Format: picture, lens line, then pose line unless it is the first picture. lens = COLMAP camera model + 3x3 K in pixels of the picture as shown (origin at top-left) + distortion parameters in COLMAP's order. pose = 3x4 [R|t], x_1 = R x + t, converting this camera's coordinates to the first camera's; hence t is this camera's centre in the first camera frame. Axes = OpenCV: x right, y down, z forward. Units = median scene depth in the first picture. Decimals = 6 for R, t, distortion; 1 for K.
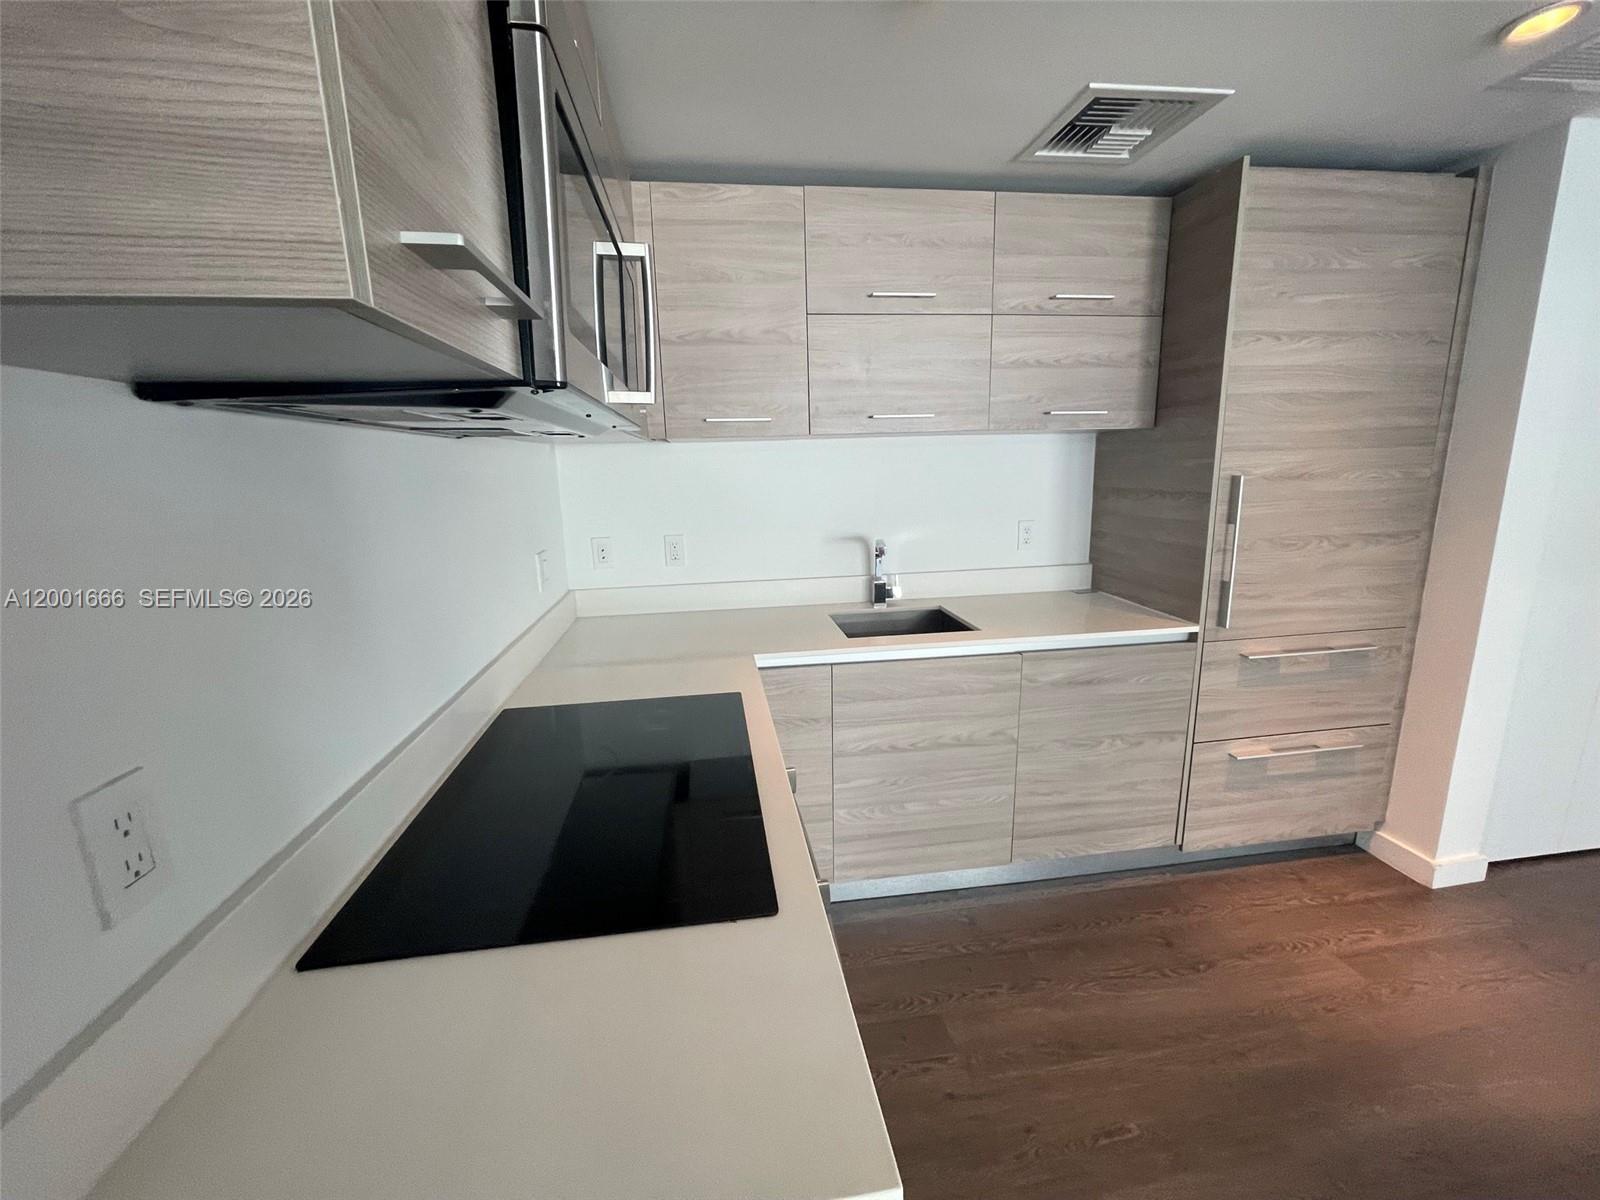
lens RADIAL K [[650.4, 0, 796.0], [0, 650.4, 596.4], [0, 0, 1]] dist [-0.001332, -0.000070]
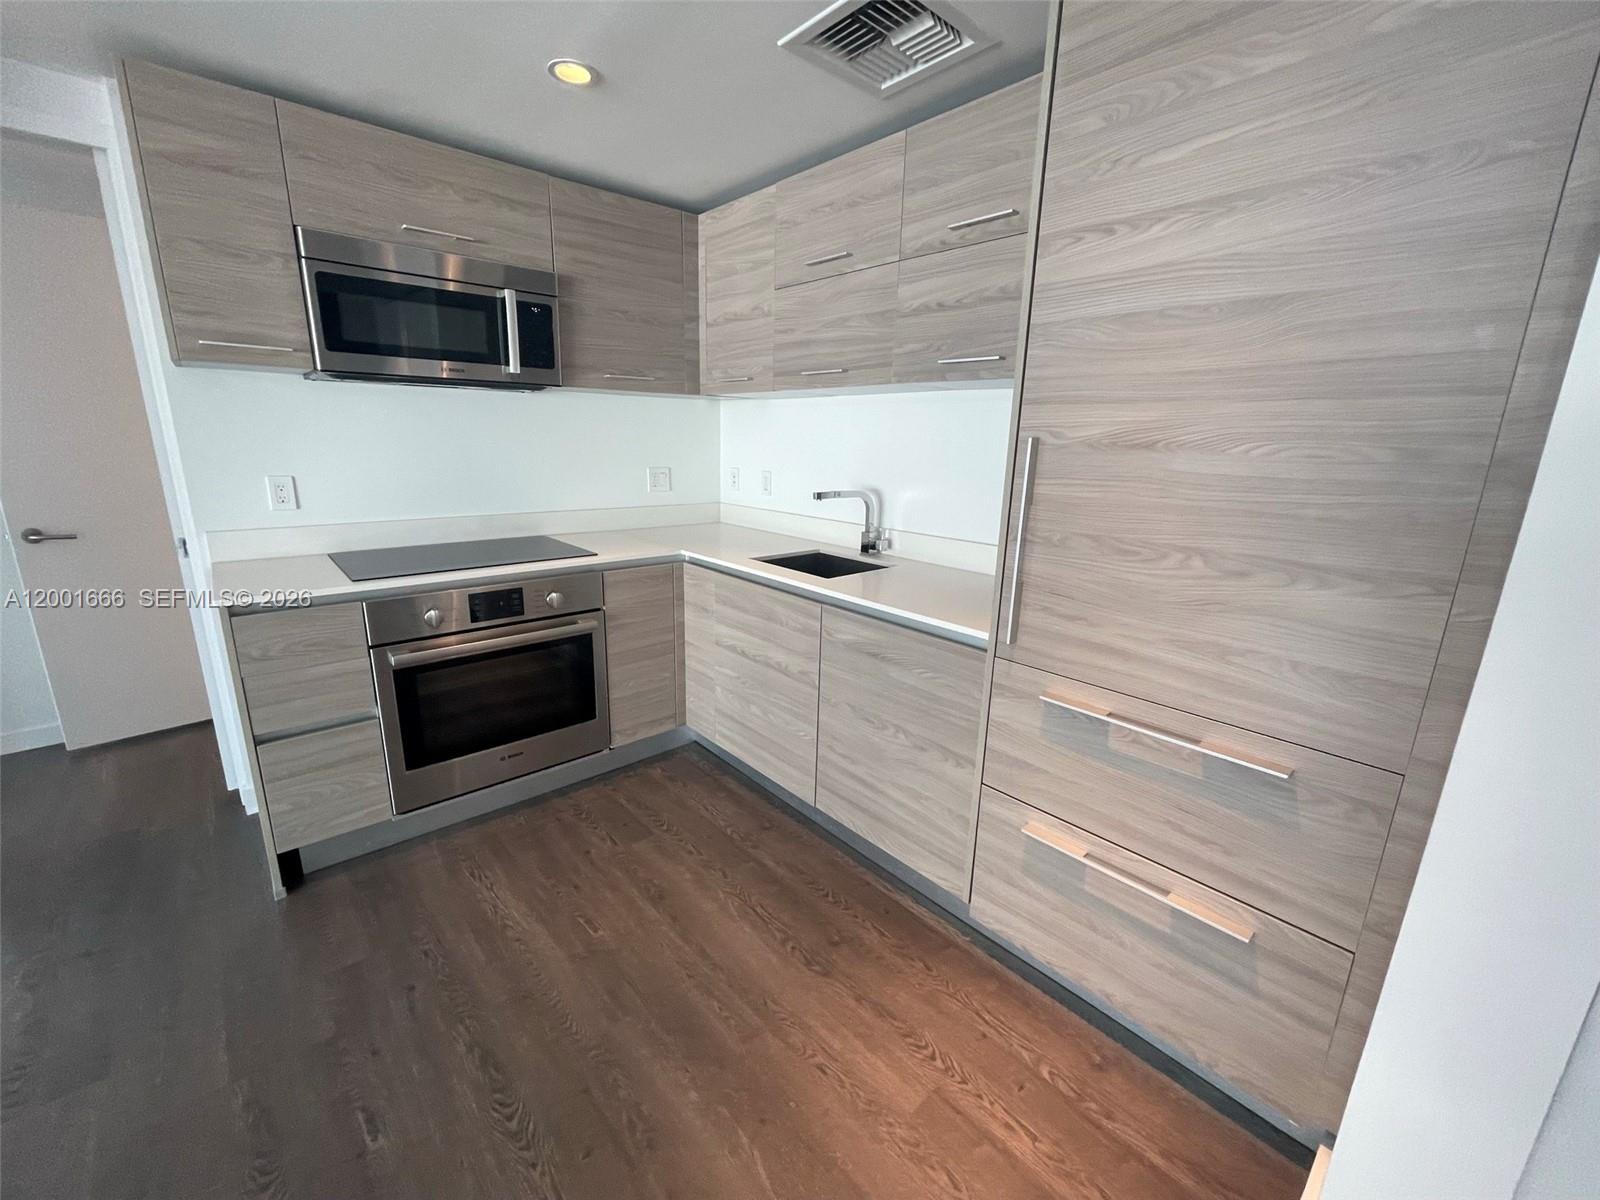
lens RADIAL K [[650.4, 0, 793.2], [0, 650.4, 597.5], [0, 0, 1]] dist [-0.001332, -0.000070]
pose [[0.546219, 0.240713, -0.802311, 1.114204], [-0.205653, 0.967041, 0.150127, -0.064249], [0.812005, 0.082995, 0.577719, 0.360800]]
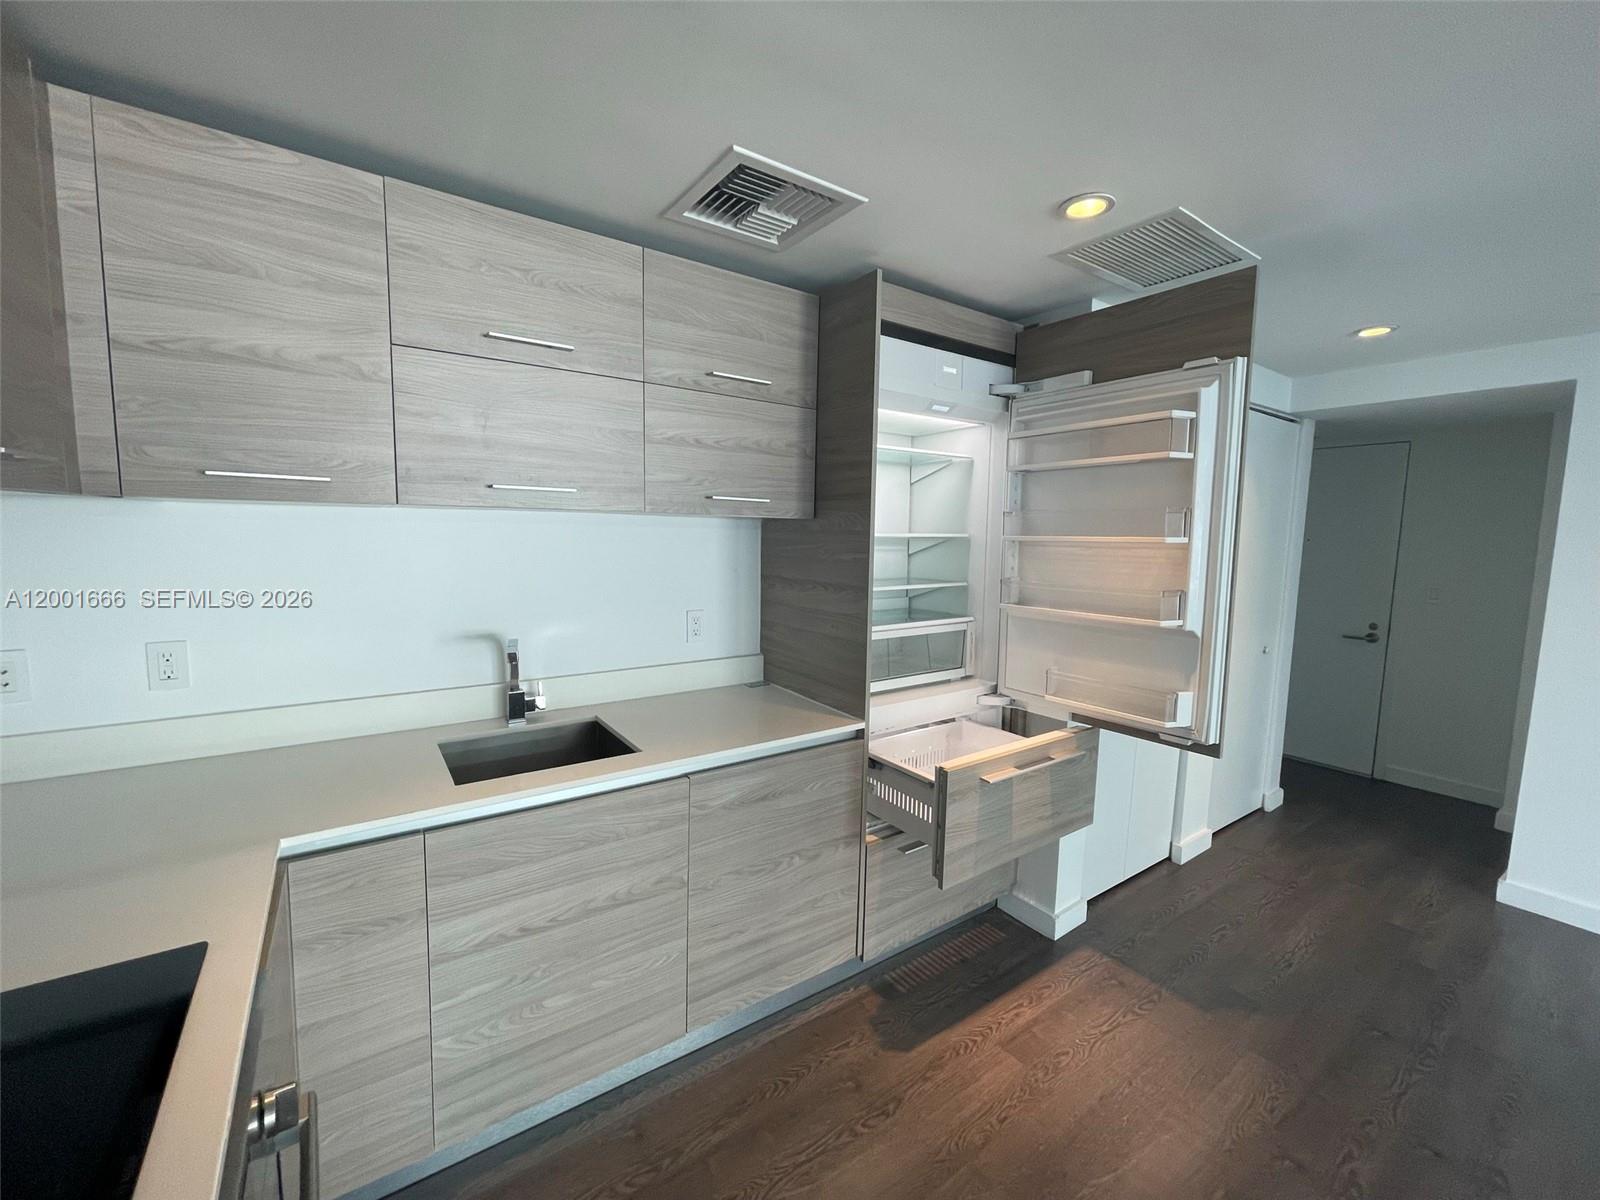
lens RADIAL K [[650.4, 0, 799.1], [0, 650.4, 598.7], [0, 0, 1]] dist [-0.001332, -0.000070]
pose [[0.889584, -0.003374, 0.456758, 0.089083], [0.048611, 0.994993, -0.087325, -0.059344], [-0.454177, 0.099886, 0.885294, 0.166199]]
